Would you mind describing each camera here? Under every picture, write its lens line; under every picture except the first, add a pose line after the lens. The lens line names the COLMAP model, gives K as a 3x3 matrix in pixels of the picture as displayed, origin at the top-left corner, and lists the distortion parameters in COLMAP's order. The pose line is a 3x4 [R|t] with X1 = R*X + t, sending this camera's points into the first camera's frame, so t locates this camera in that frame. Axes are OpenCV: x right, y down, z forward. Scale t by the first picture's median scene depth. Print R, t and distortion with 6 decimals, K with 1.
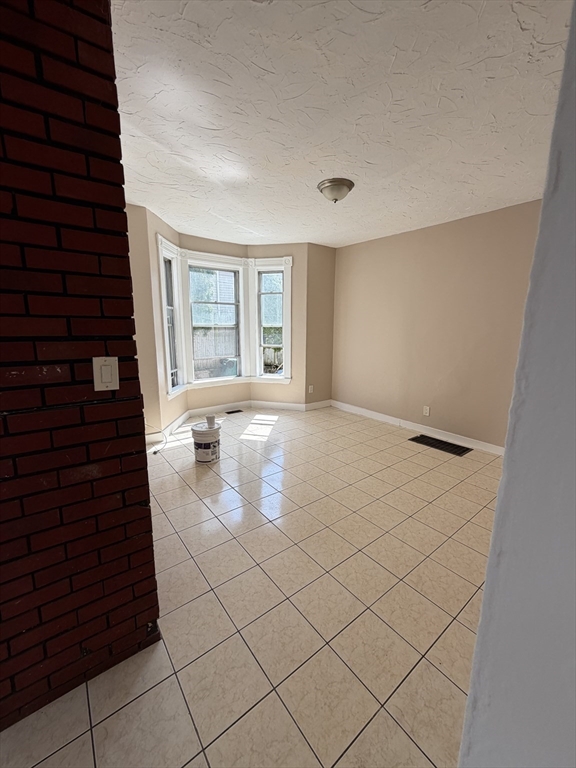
lens RADIAL K [[306.3, 0, 288.5], [0, 306.3, 380.8], [0, 0, 1]] dist [0.000236, -0.000121]
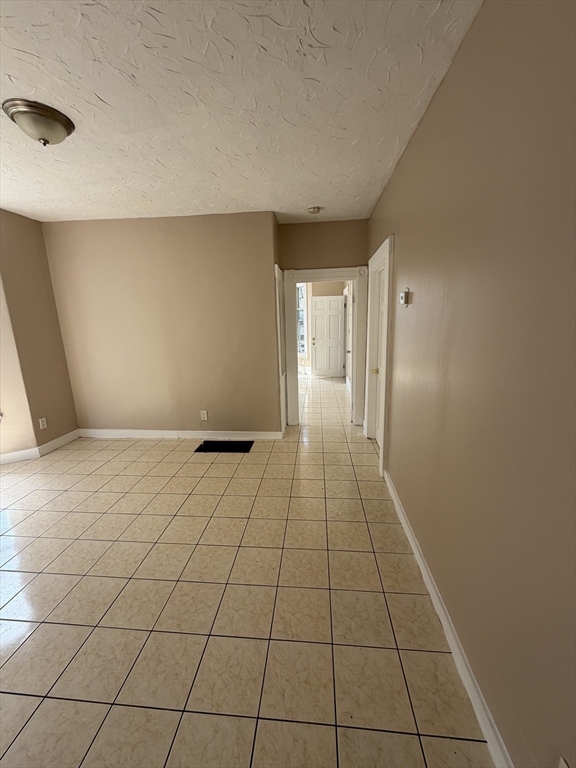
lens RADIAL K [[306.3, 0, 289.4], [0, 306.3, 382.5], [0, 0, 1]] dist [0.000236, -0.000121]
pose [[0.683322, -0.173034, 0.709317, -0.026997], [0.161346, 0.983280, 0.084433, -0.040681], [-0.712066, 0.056750, 0.699815, 0.140216]]
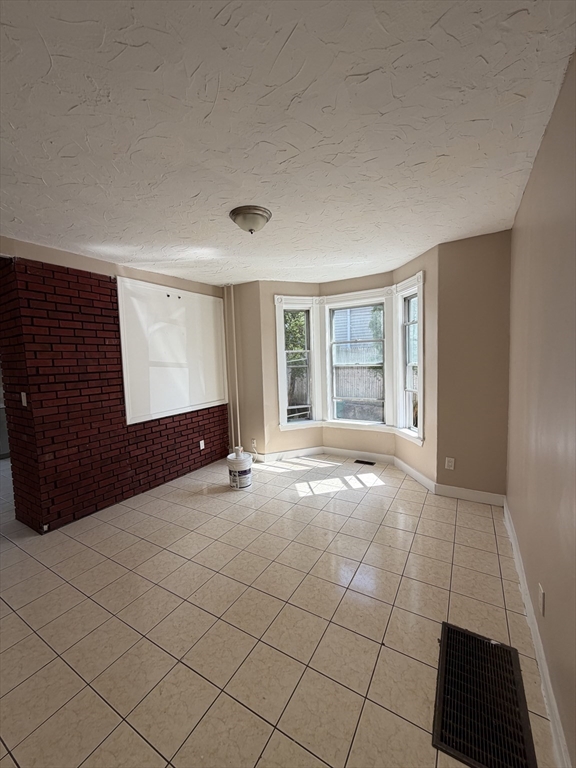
lens RADIAL K [[306.3, 0, 287.2], [0, 306.3, 382.6], [0, 0, 1]] dist [0.000236, -0.000121]
pose [[0.364136, 0.053483, -0.929809, 0.669094], [-0.132357, 0.991189, 0.005179, -0.122918], [0.921893, 0.121181, 0.368006, 0.548885]]
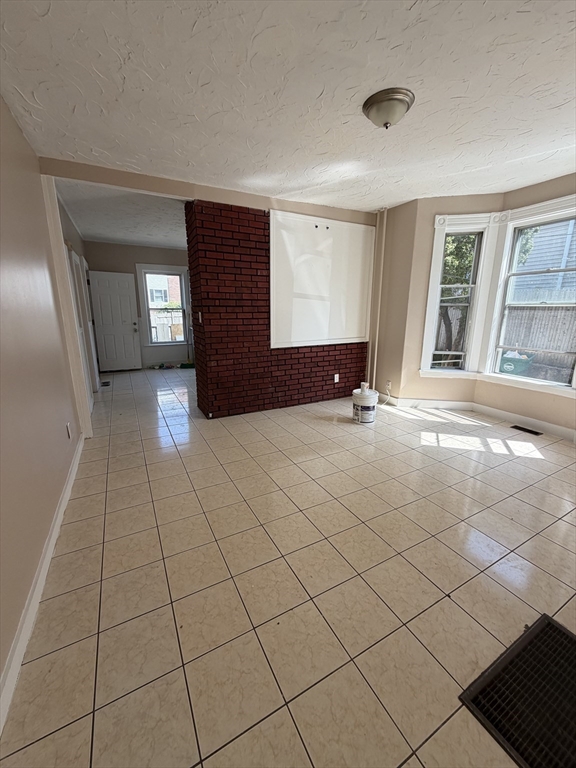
lens RADIAL K [[306.3, 0, 286.9], [0, 306.3, 382.4], [0, 0, 1]] dist [0.000236, -0.000121]
pose [[-0.164846, 0.222795, -0.960827, 0.684369], [-0.180830, 0.950815, 0.251498, -0.096409], [0.969601, 0.215205, -0.116450, 0.653315]]
